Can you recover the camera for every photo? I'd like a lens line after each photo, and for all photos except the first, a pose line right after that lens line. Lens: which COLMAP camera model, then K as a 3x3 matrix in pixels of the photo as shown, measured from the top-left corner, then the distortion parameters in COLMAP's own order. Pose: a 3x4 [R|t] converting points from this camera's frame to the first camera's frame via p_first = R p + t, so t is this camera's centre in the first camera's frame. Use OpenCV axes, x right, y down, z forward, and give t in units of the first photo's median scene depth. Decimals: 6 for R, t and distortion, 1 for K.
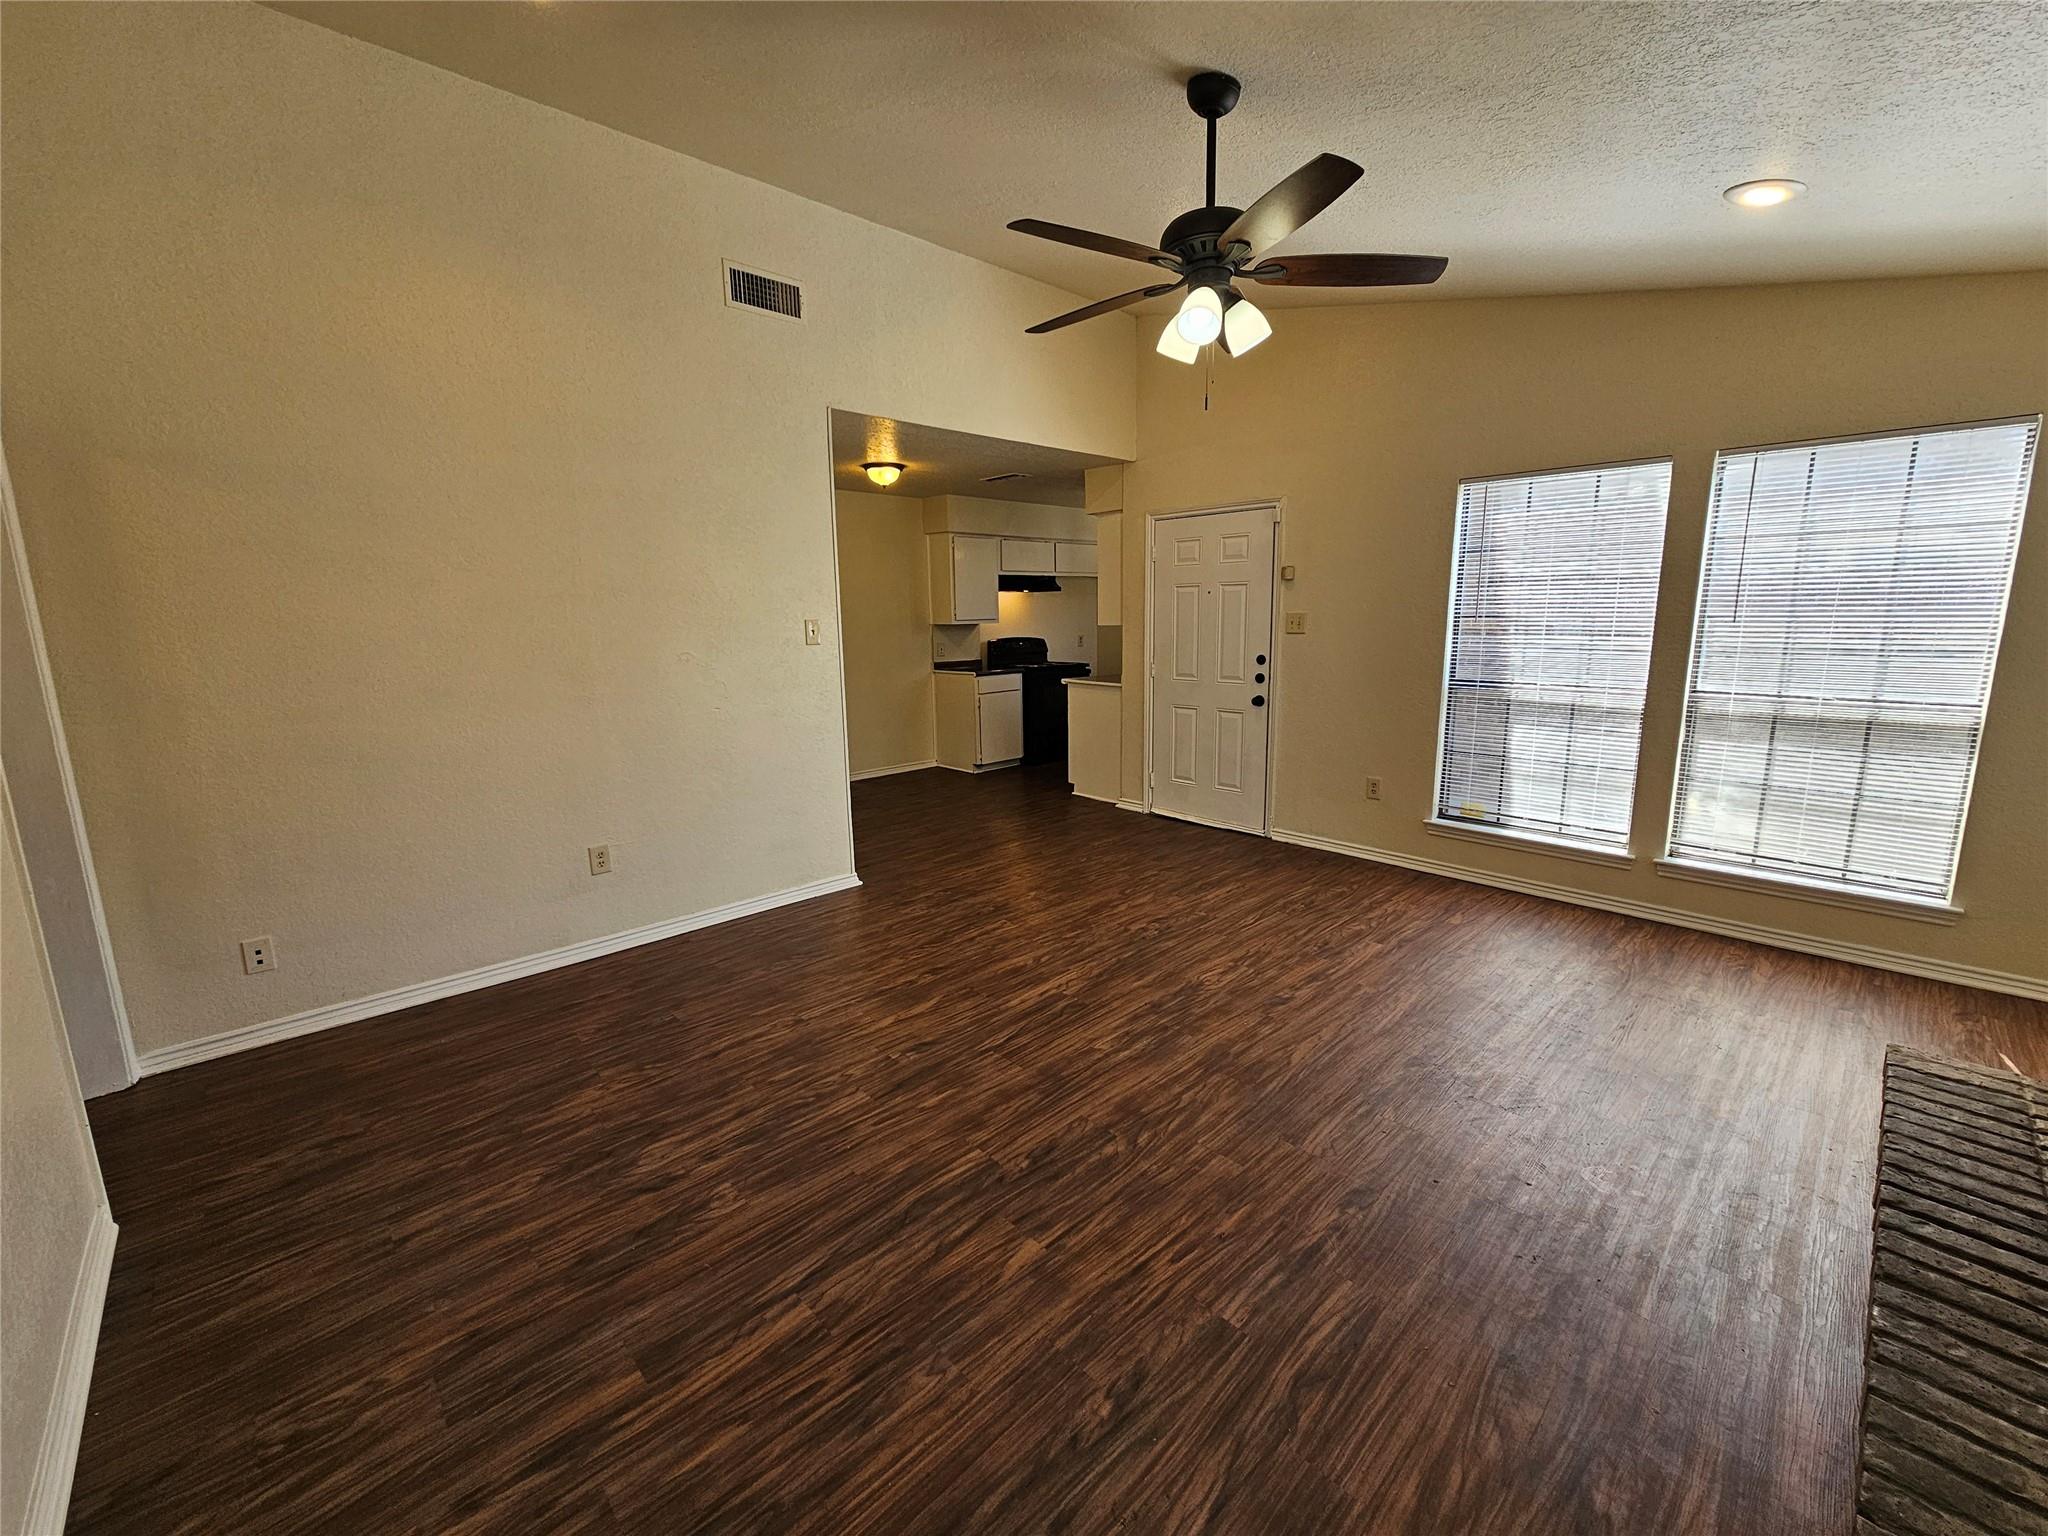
lens RADIAL K [[835.0, 0, 1032.5], [0, 835.0, 763.7], [0, 0, 1]] dist [0.000504, -0.000386]
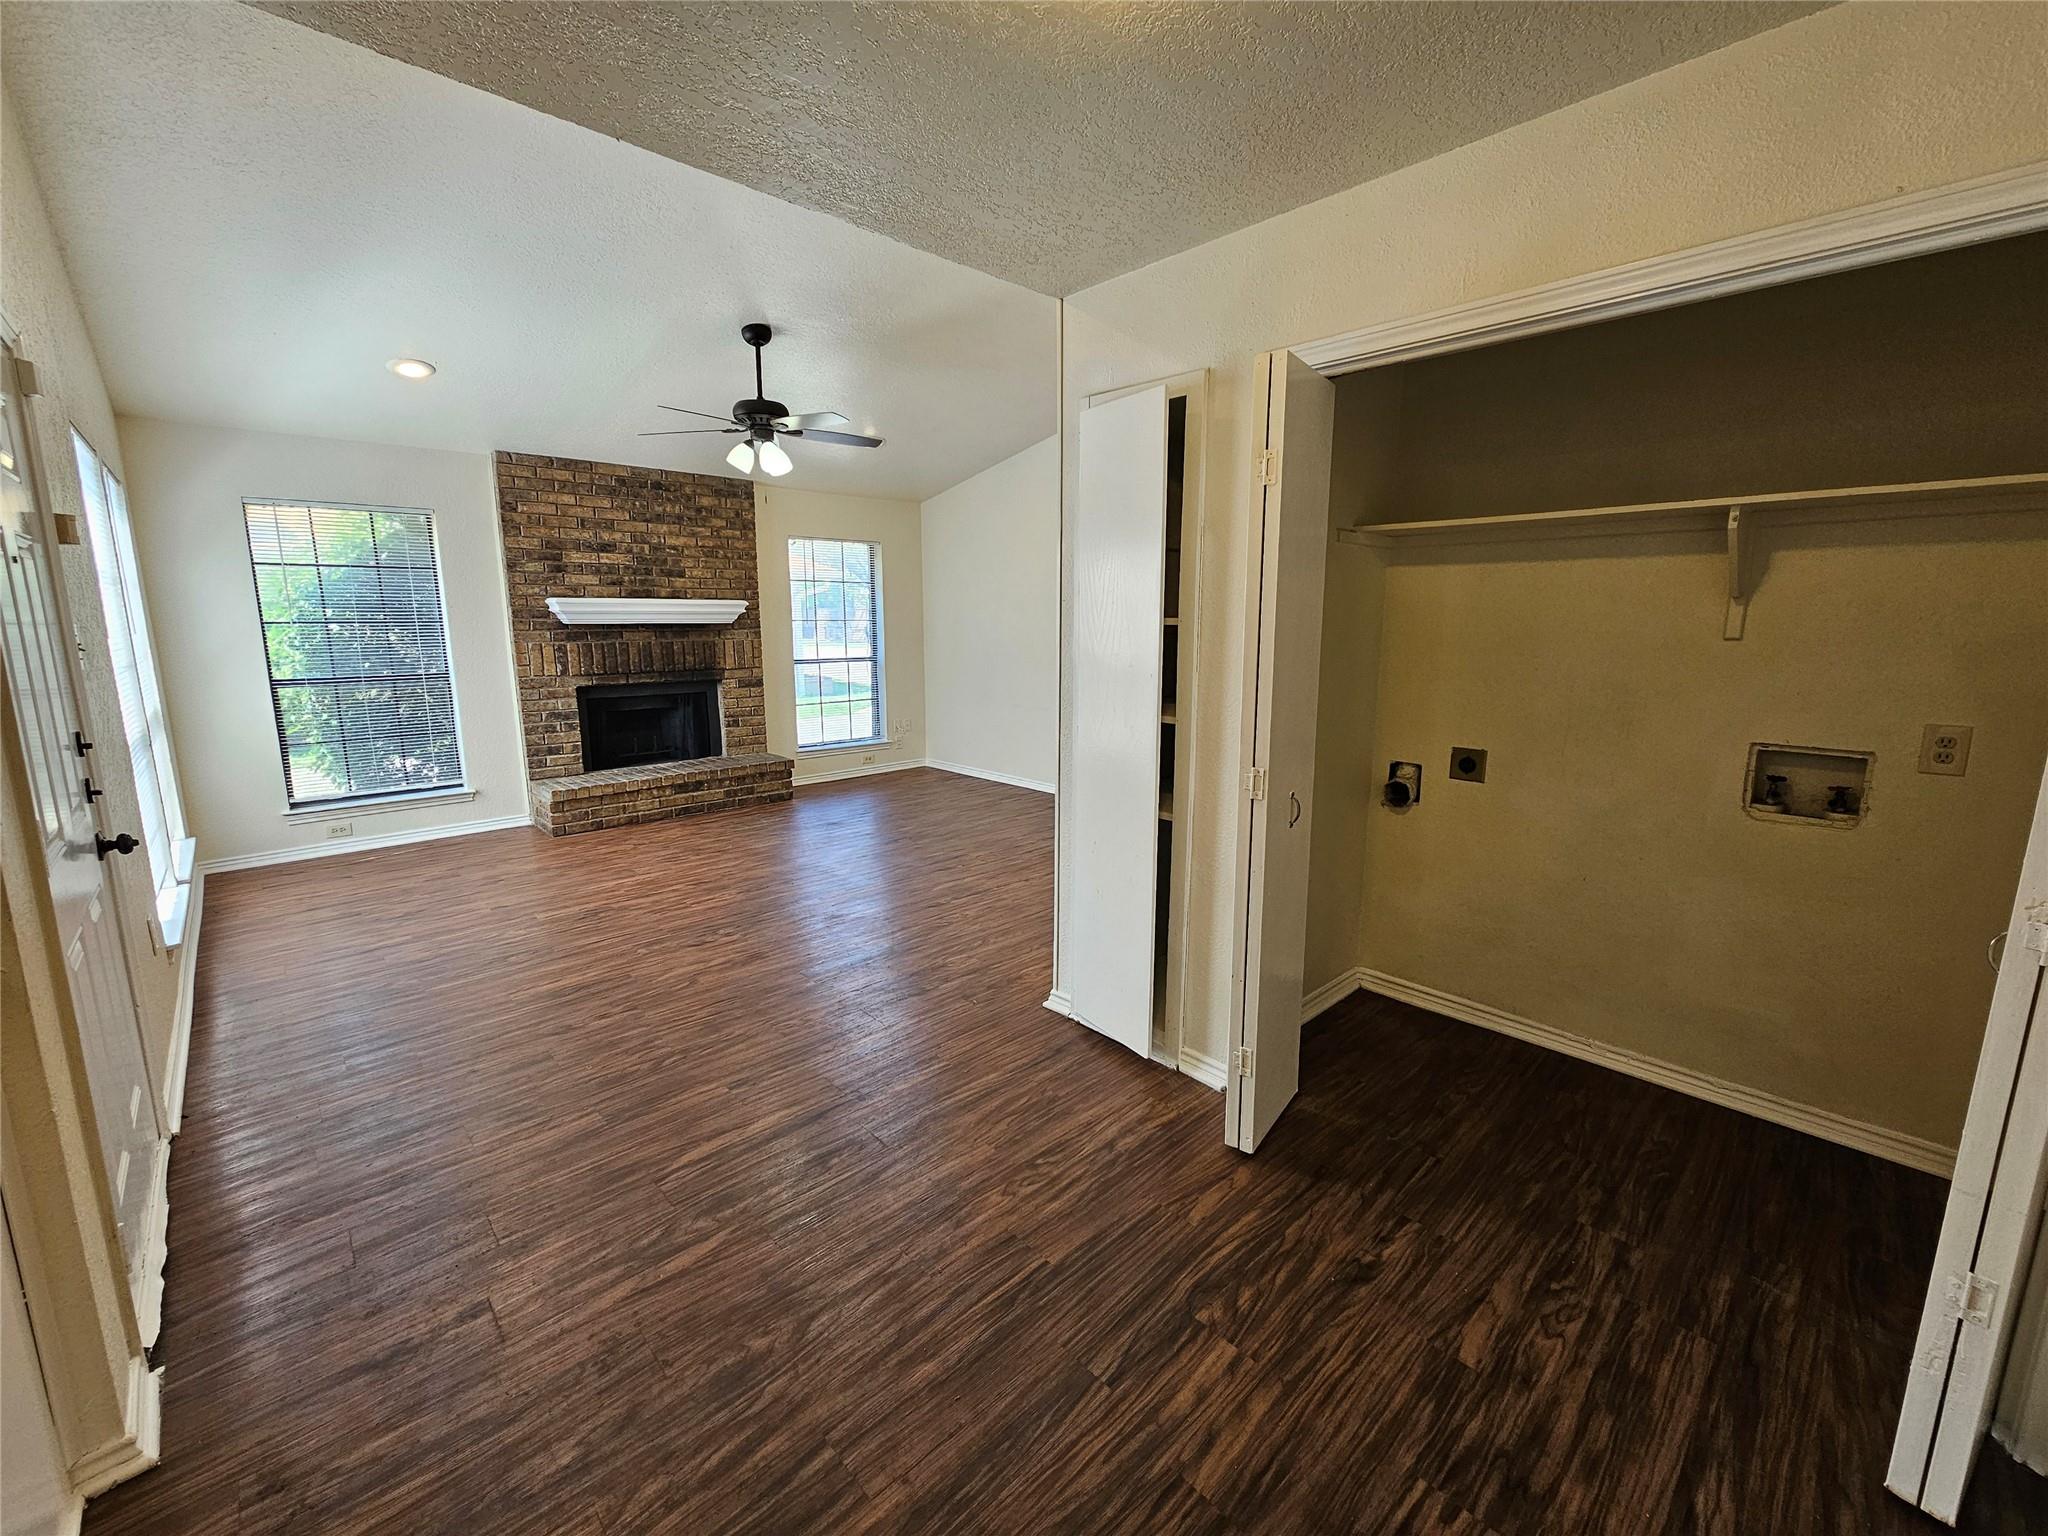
lens RADIAL K [[835.0, 0, 1031.1], [0, 835.0, 762.0], [0, 0, 1]] dist [0.000504, -0.000386]
pose [[-0.999930, 0.010664, 0.005171, -0.271756], [0.011797, 0.937354, 0.348177, -0.387813], [-0.001134, 0.348214, -0.937414, 2.142080]]
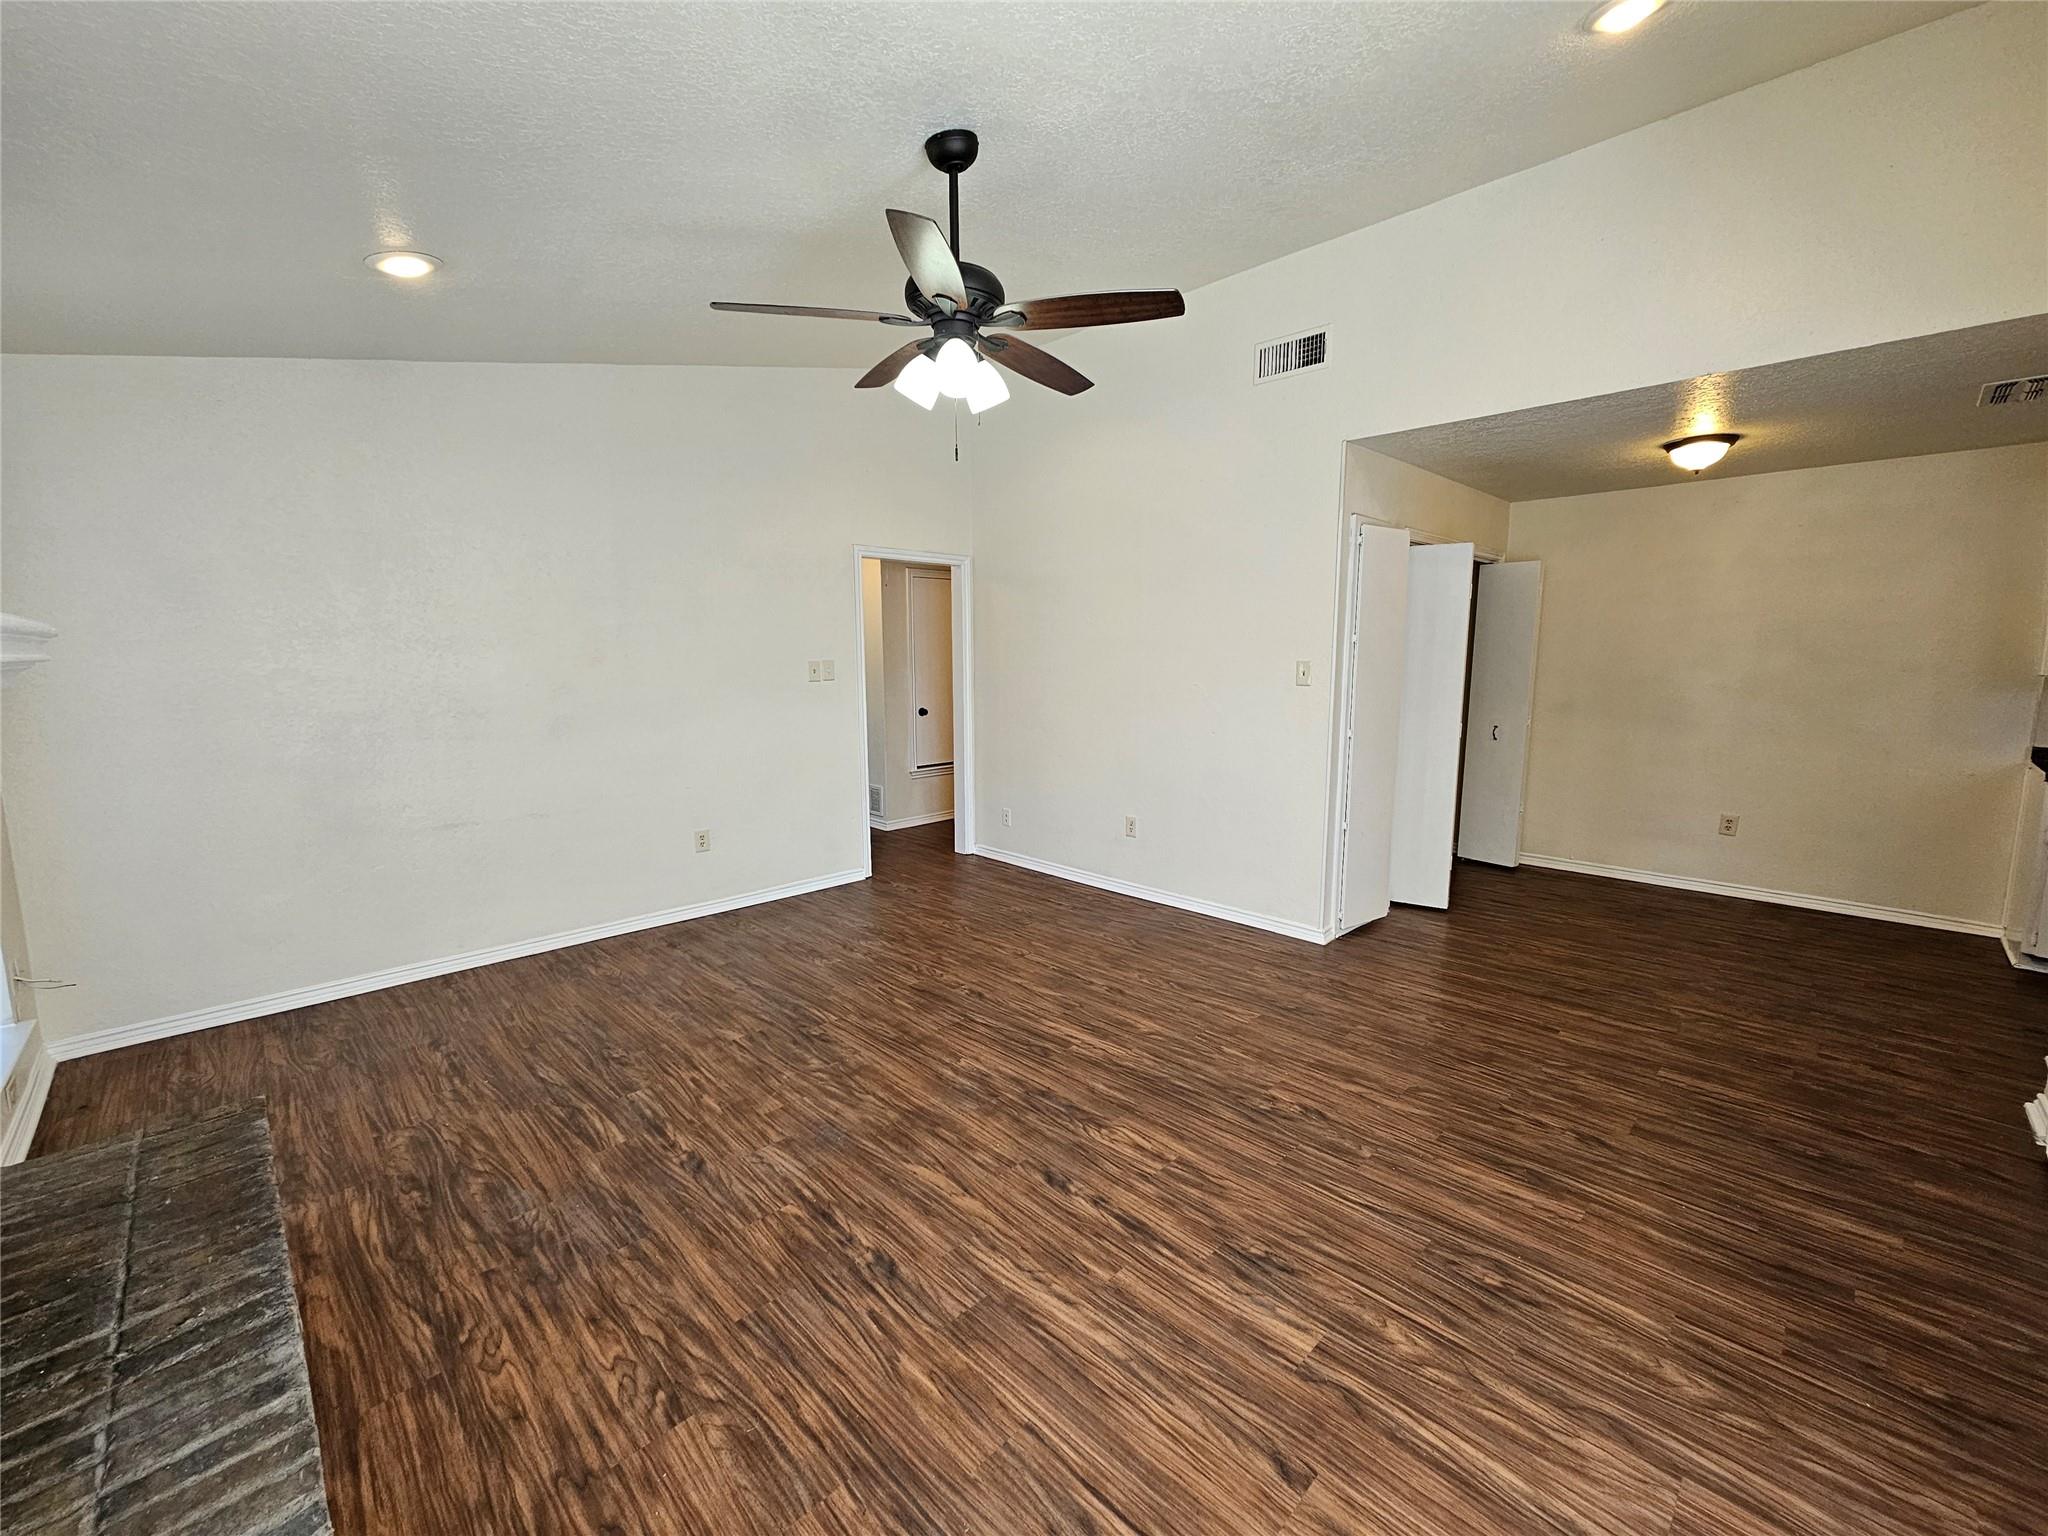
lens RADIAL K [[835.0, 0, 1036.0], [0, 835.0, 768.6], [0, 0, 1]] dist [0.000504, -0.000386]
pose [[0.018437, 0.153522, -0.987973, 0.918266], [-0.176808, 0.973069, 0.147906, -0.172282], [0.984073, 0.171954, 0.045084, 0.826523]]
